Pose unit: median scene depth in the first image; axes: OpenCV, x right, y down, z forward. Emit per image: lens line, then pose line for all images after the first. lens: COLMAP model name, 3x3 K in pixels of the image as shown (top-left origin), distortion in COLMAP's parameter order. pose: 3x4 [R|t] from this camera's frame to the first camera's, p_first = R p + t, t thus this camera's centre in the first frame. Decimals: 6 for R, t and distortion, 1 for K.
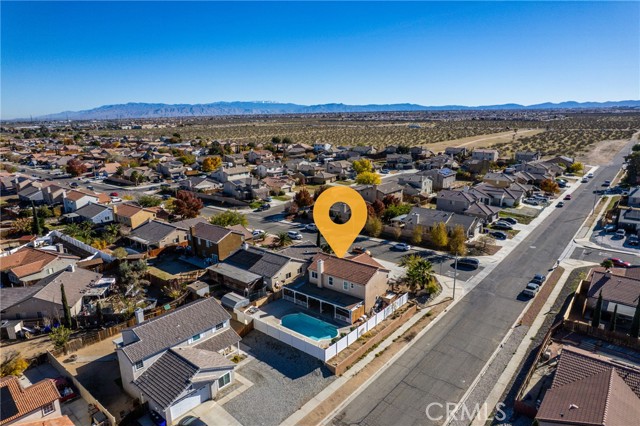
lens RADIAL K [[402.1, 0, 320.0], [0, 402.1, 213.0], [0, 0, 1]] dist [-0.027825, 0.002332]
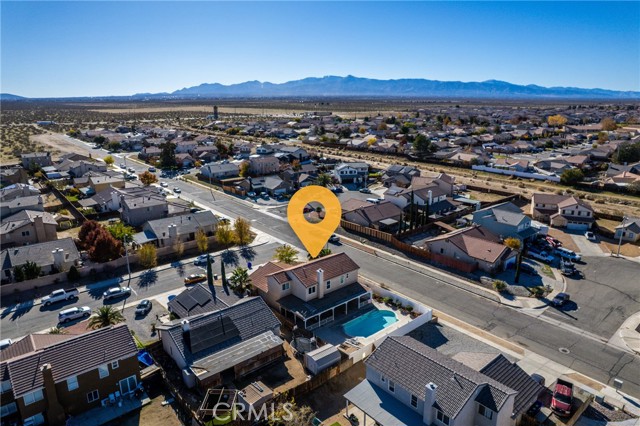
lens RADIAL K [[402.1, 0, 320.0], [0, 402.1, 213.0], [0, 0, 1]] dist [-0.027825, 0.002332]
pose [[0.196926, -0.253596, 0.947053, -0.622870], [0.239713, 0.949104, 0.204300, -0.148259], [-0.950662, 0.186789, 0.247693, 0.528417]]
